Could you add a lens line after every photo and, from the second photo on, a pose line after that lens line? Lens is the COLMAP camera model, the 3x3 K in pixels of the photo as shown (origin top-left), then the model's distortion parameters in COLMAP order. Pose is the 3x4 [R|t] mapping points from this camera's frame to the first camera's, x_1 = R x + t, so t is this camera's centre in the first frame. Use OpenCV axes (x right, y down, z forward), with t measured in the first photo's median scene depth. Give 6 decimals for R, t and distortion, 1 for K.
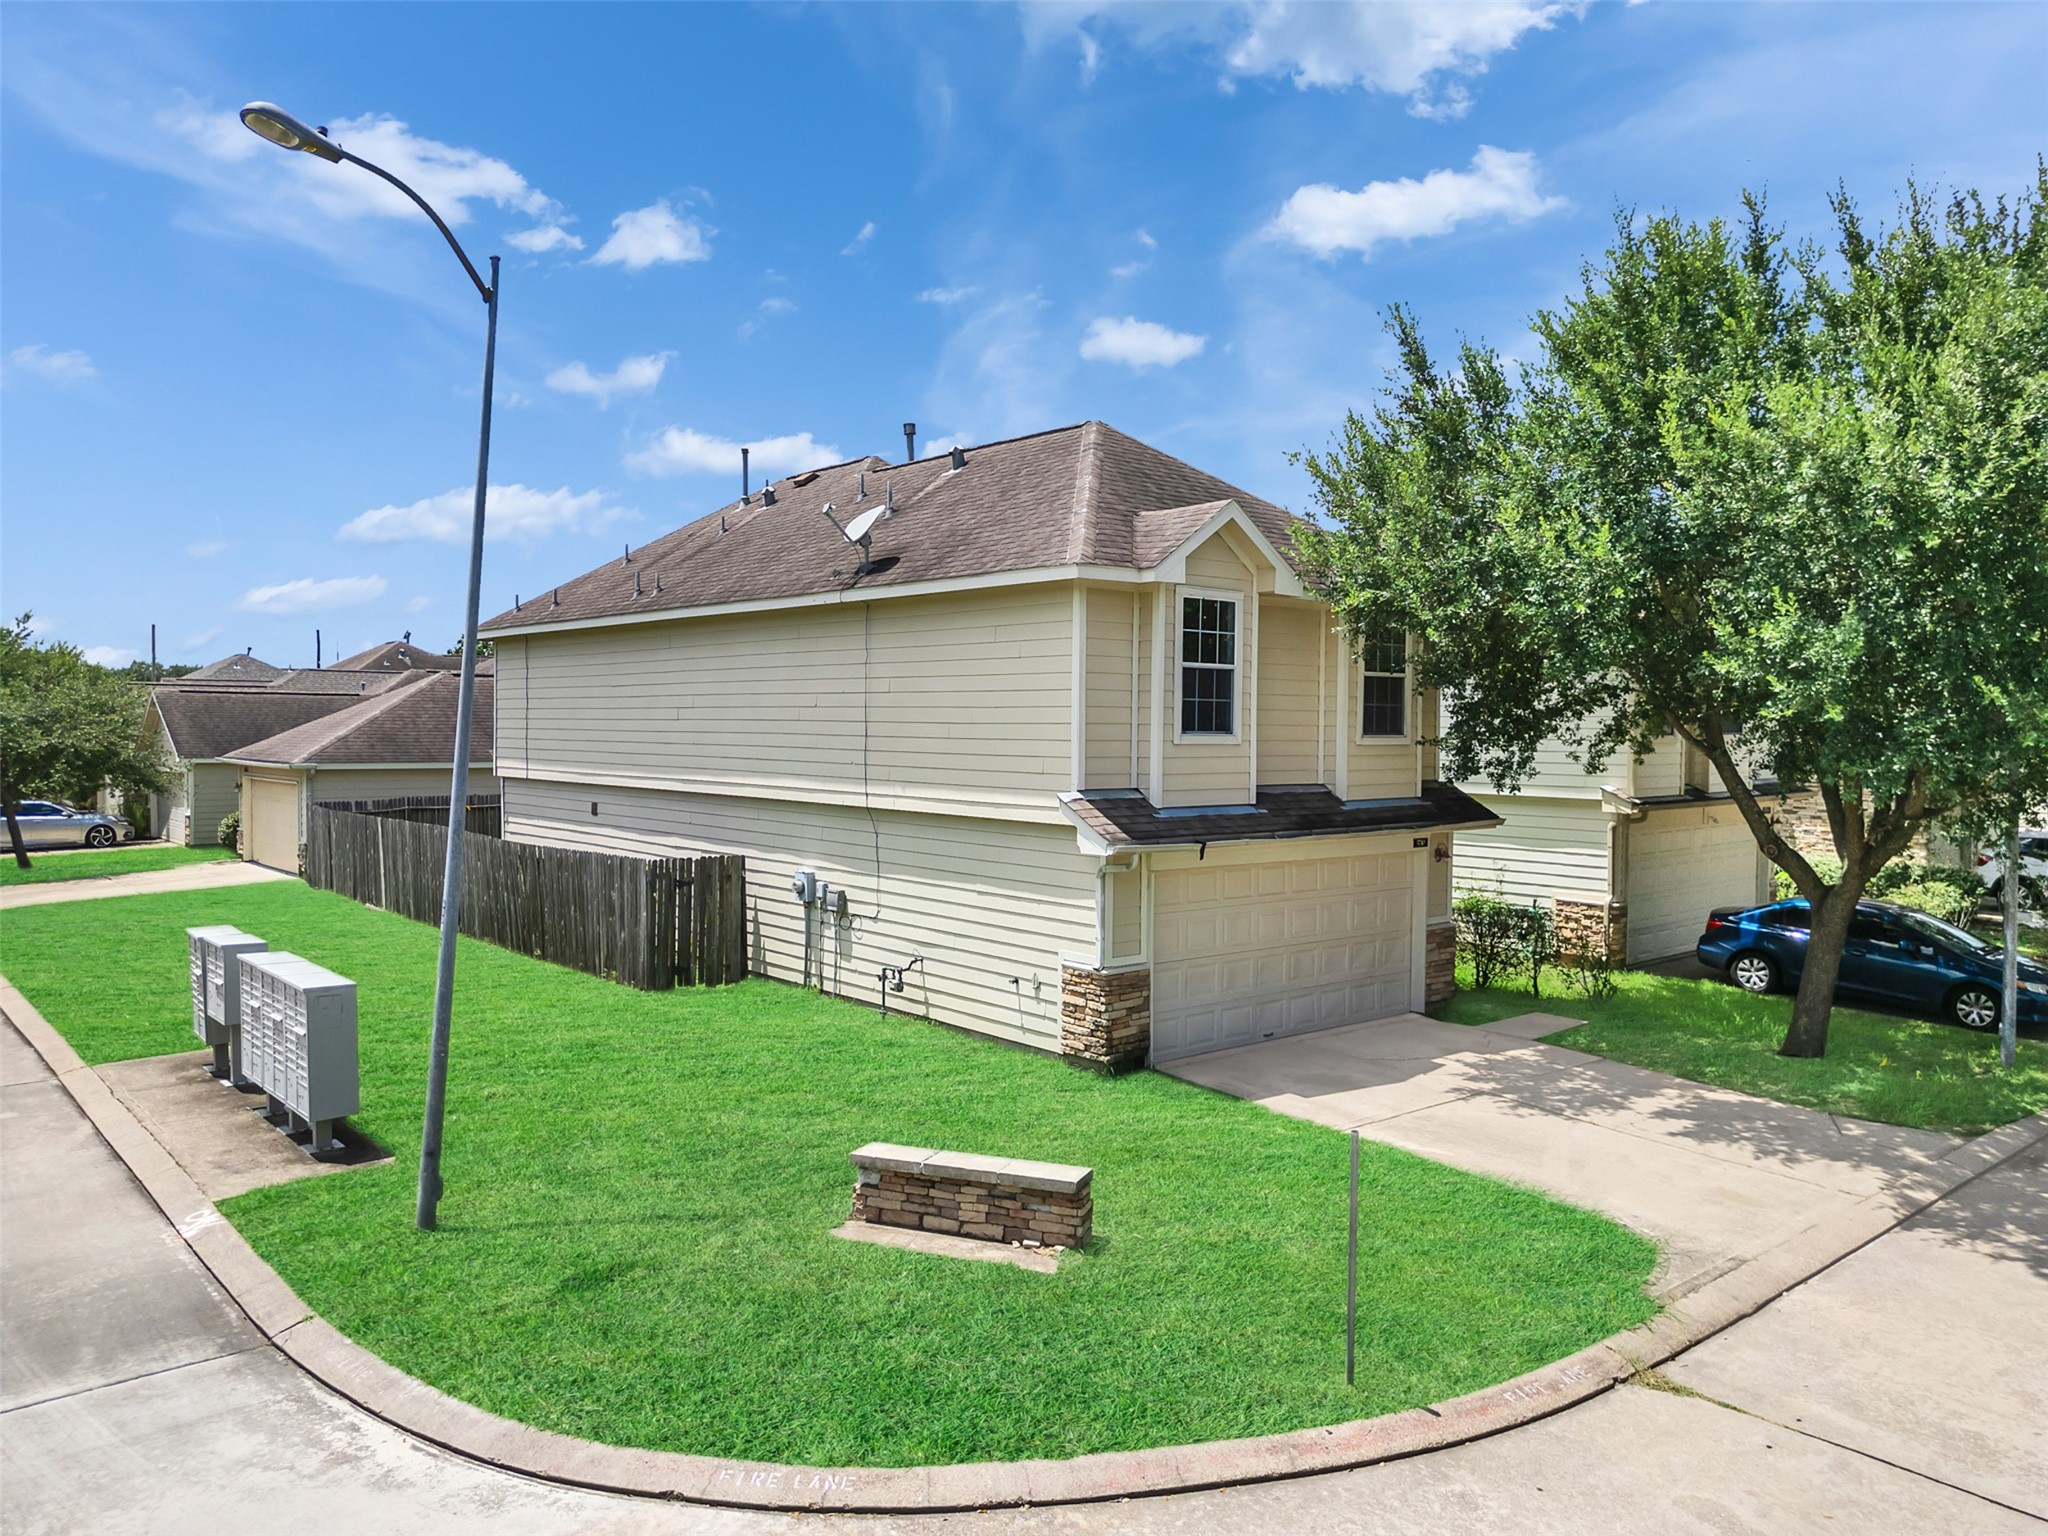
lens RADIAL K [[1429.0, 0, 1028.5], [0, 1429.0, 781.4], [0, 0, 1]] dist [0.068711, -0.066395]
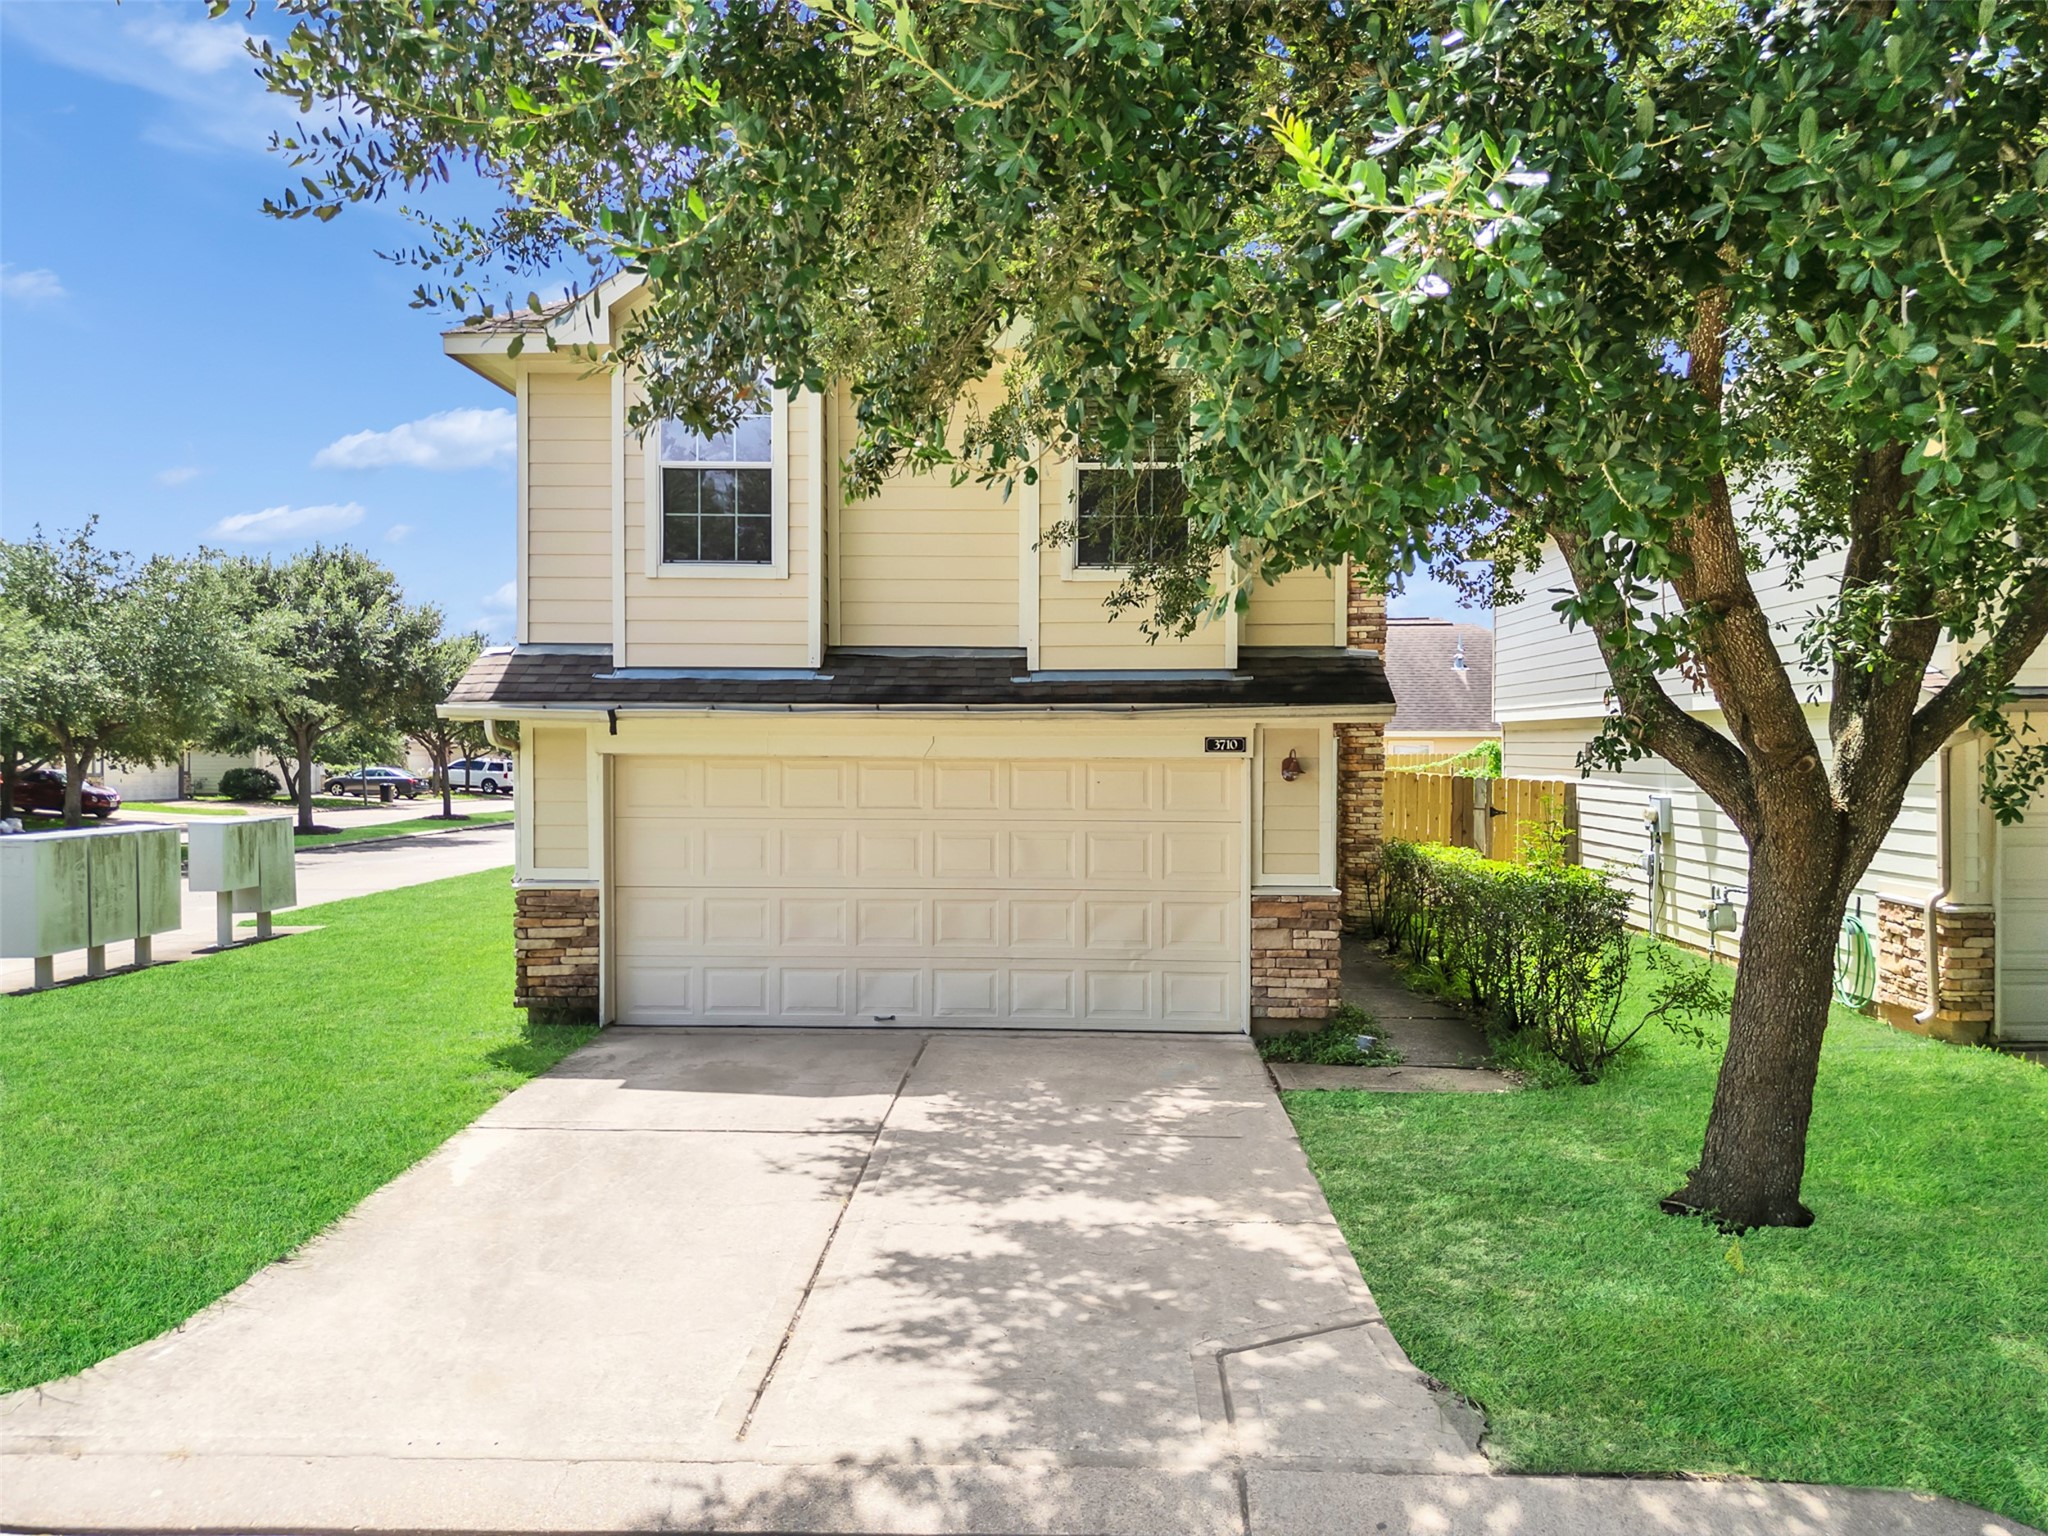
lens RADIAL K [[1429.0, 0, 1028.5], [0, 1429.0, 781.4], [0, 0, 1]] dist [0.068711, -0.066395]
pose [[0.732166, 0.005466, -0.681104, 0.749827], [-0.022755, 0.999606, -0.016438, 0.084650], [0.680746, 0.027533, 0.732002, 0.623479]]
